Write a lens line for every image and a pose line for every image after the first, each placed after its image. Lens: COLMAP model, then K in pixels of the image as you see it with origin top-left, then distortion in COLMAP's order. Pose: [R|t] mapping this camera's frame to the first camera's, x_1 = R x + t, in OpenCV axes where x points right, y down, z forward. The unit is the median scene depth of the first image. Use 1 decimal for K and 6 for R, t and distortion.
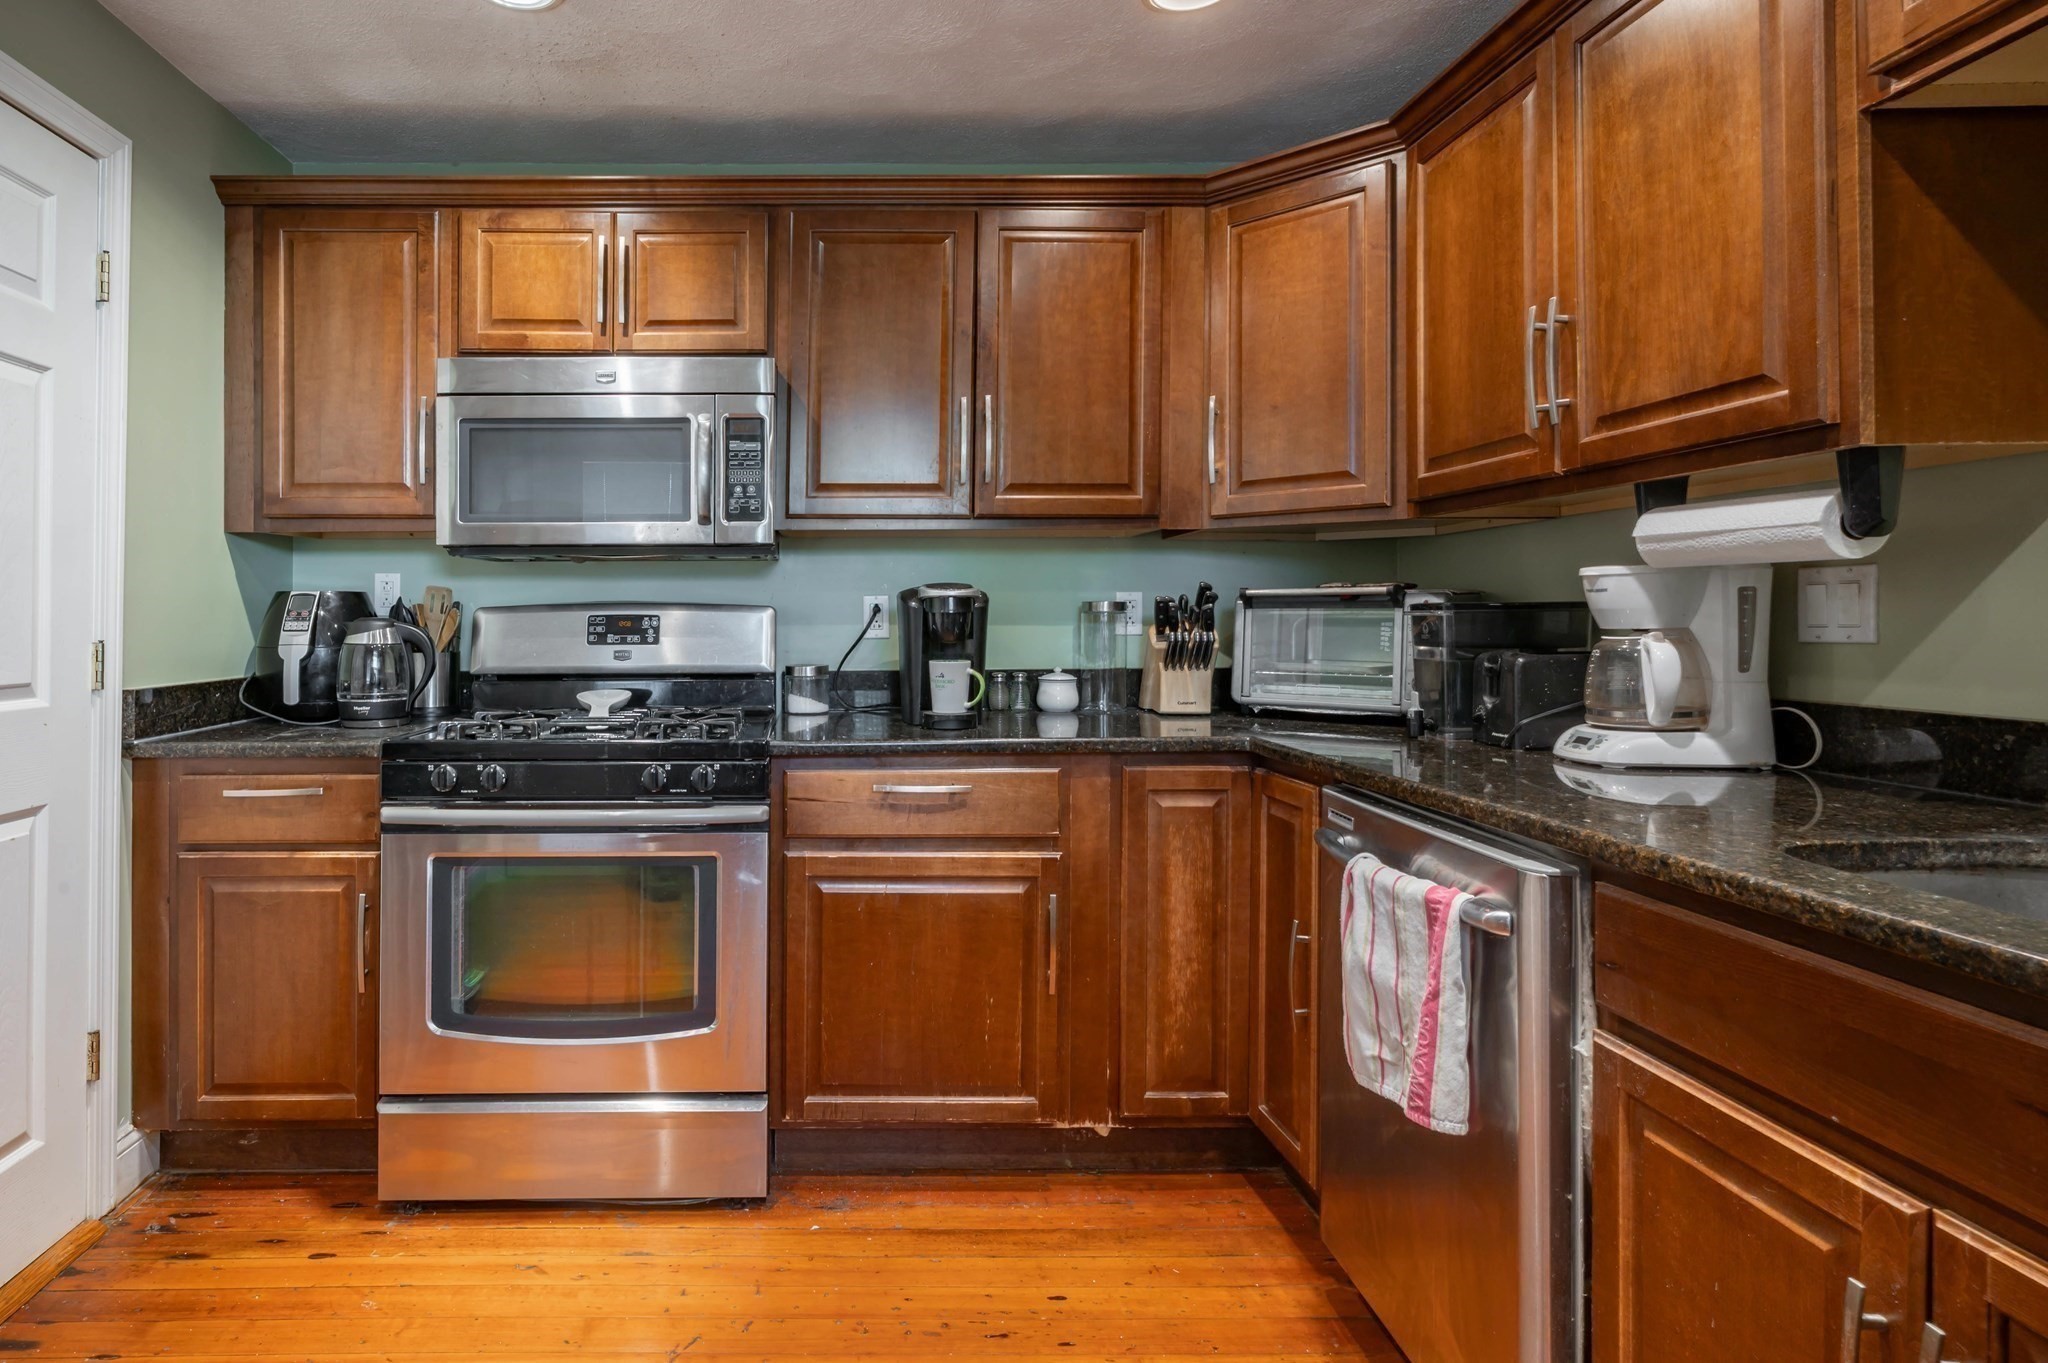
lens RADIAL K [[1035.5, 0, 1019.8], [0, 1035.5, 607.7], [0, 0, 1]] dist [-0.001690, 0.000218]
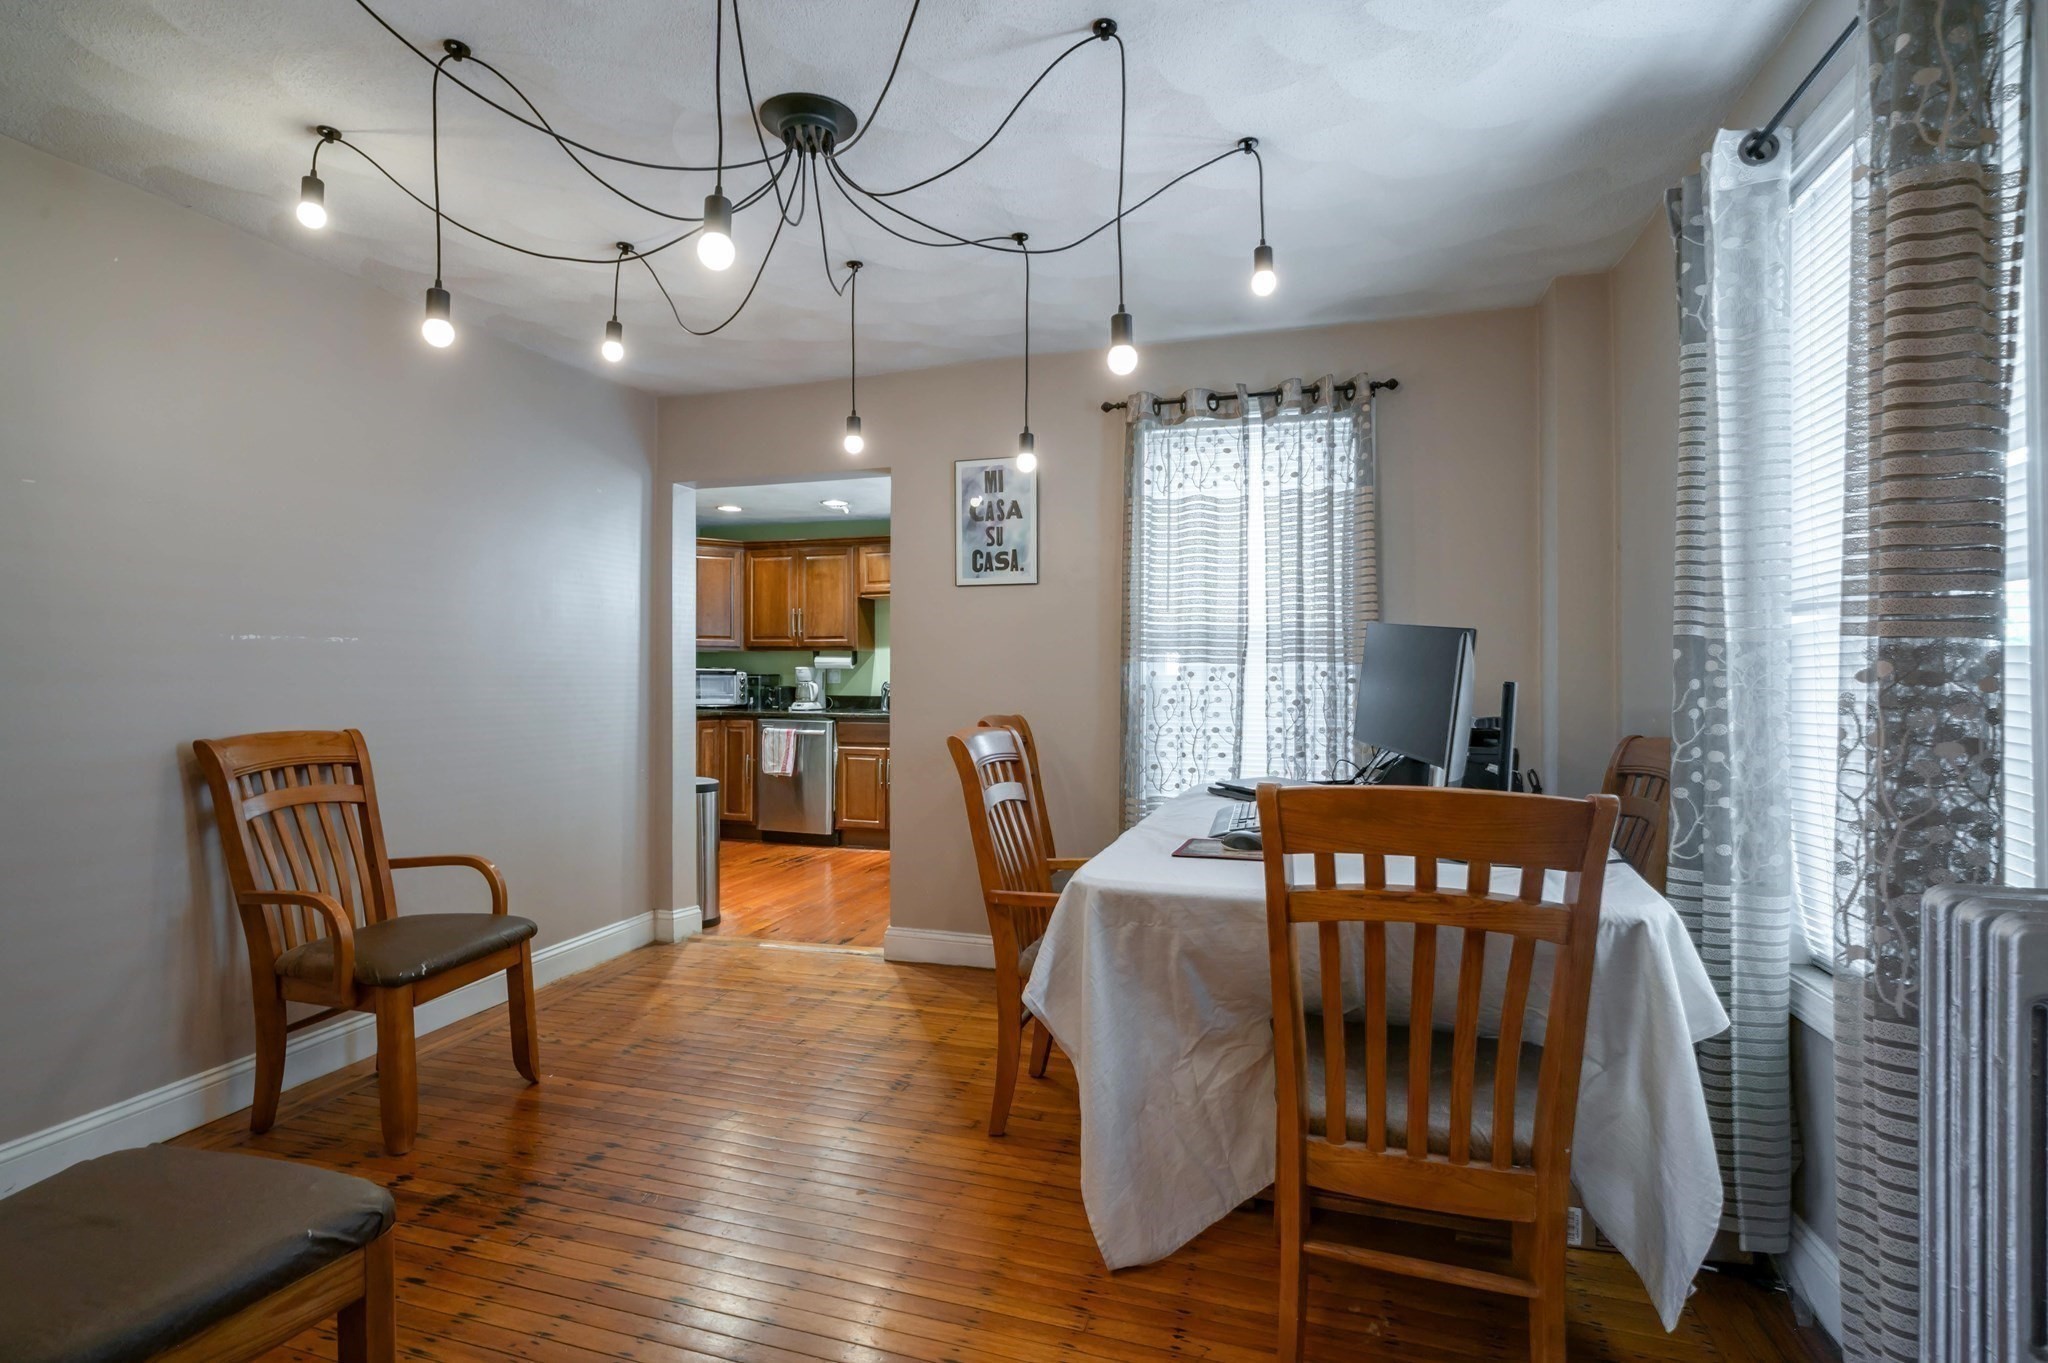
lens RADIAL K [[989.7, 0, 995.3], [0, 989.7, 681.3], [0, 0, 1]] dist [-0.000081, 0.000398]
pose [[0.307674, 0.004313, 0.951482, -3.362696], [-0.015170, 0.999885, 0.000374, 0.007606], [-0.951371, -0.014549, 0.307704, -1.161962]]
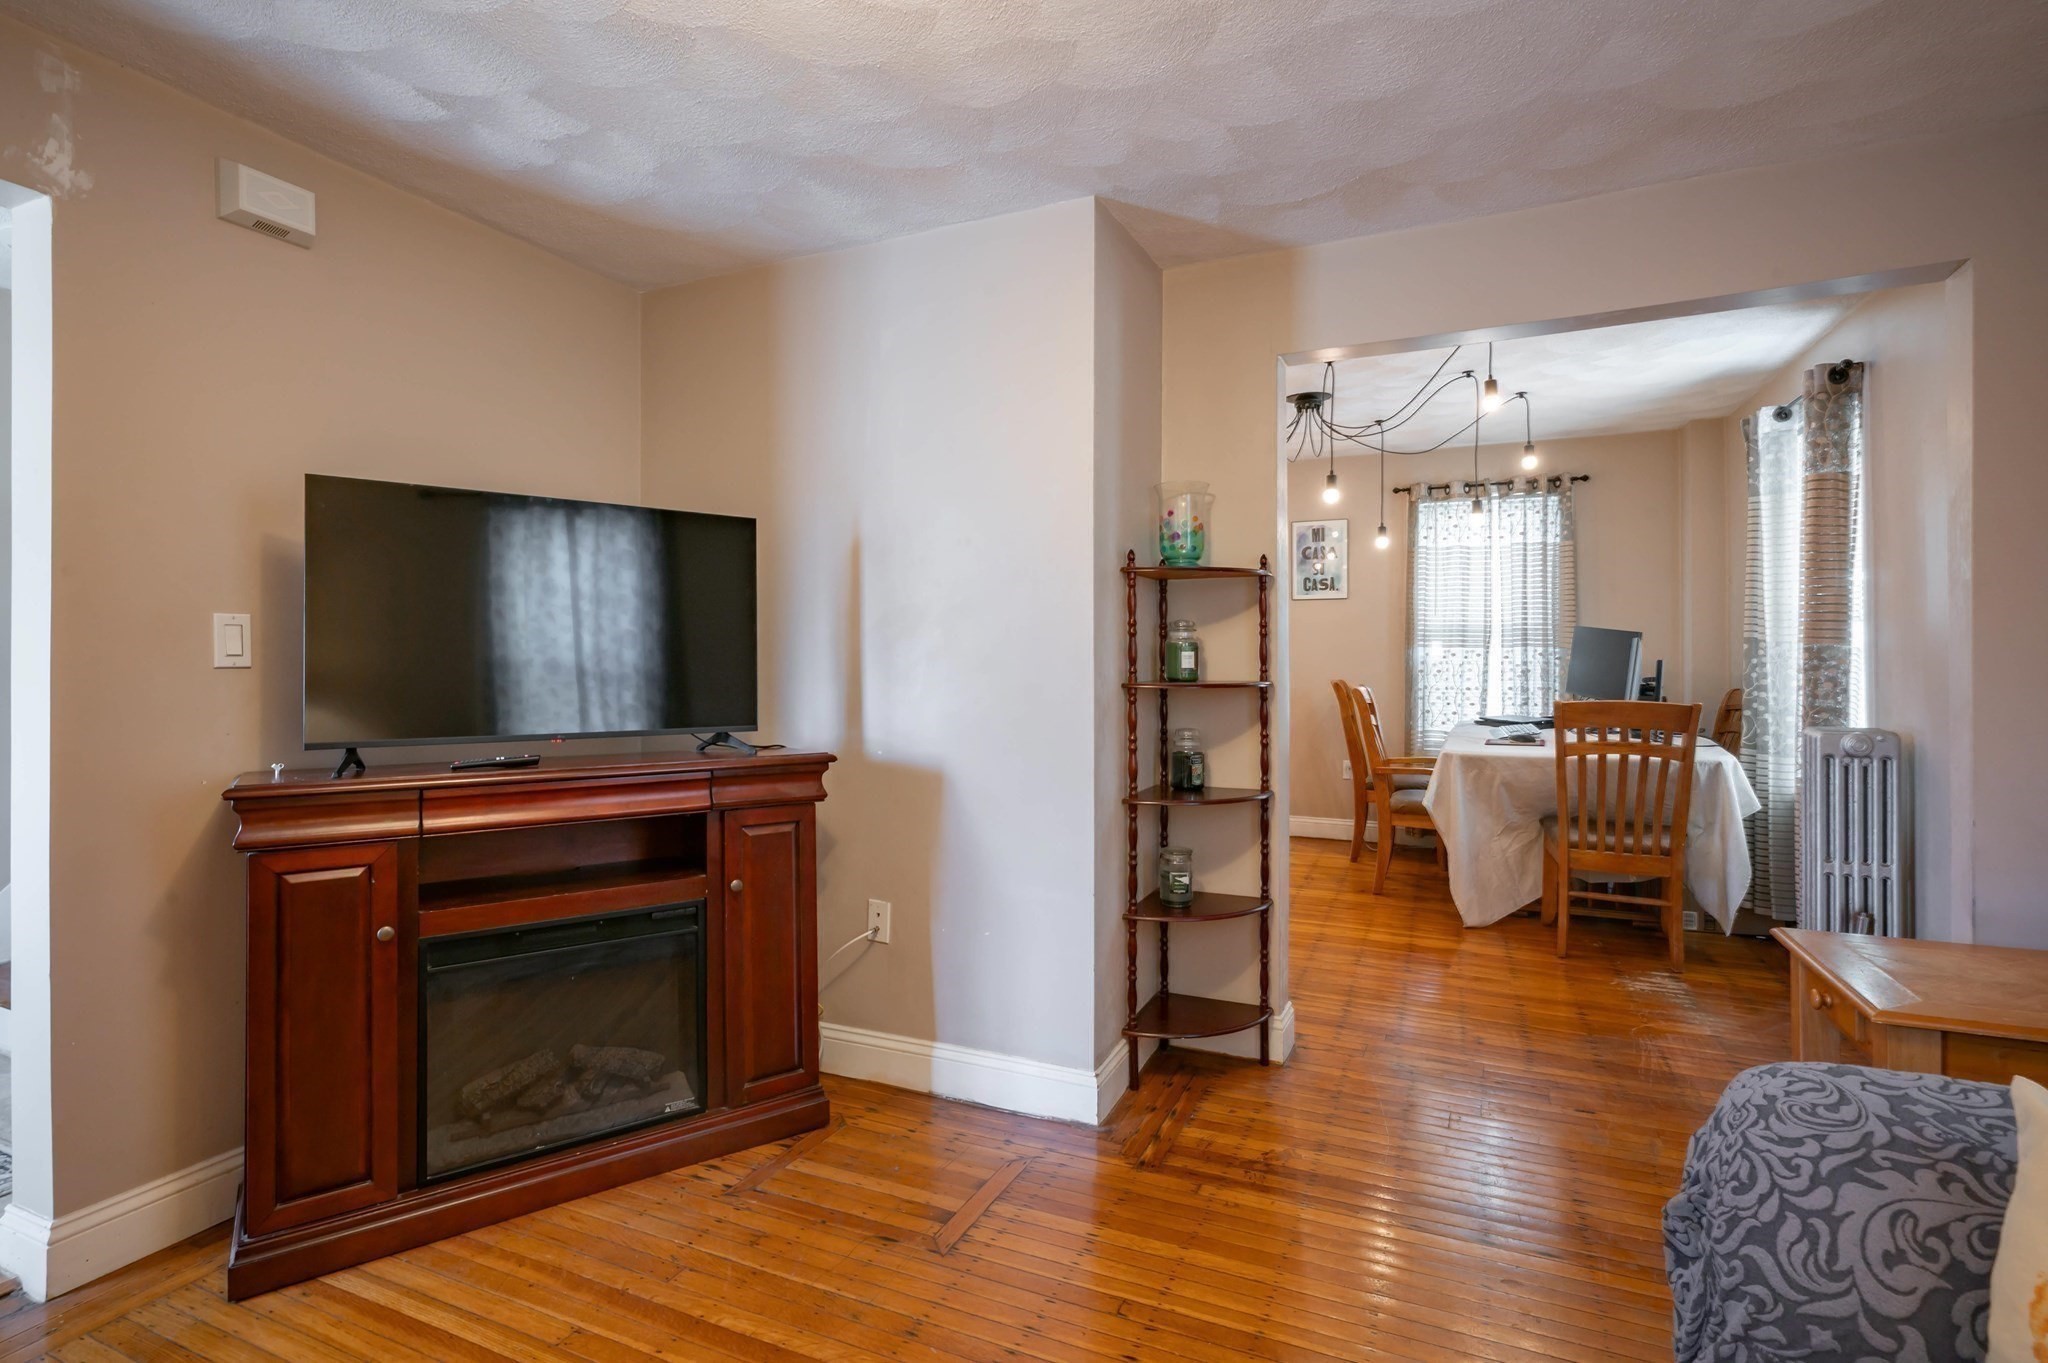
lens RADIAL K [[989.2, 0, 995.5], [0, 989.2, 663.0], [0, 0, 1]] dist [-0.000296, -0.000191]
pose [[0.416792, -0.003470, 0.908995, -6.185678], [-0.011250, 0.999896, 0.008976, 0.000104], [-0.908932, -0.013967, 0.416709, -0.713459]]
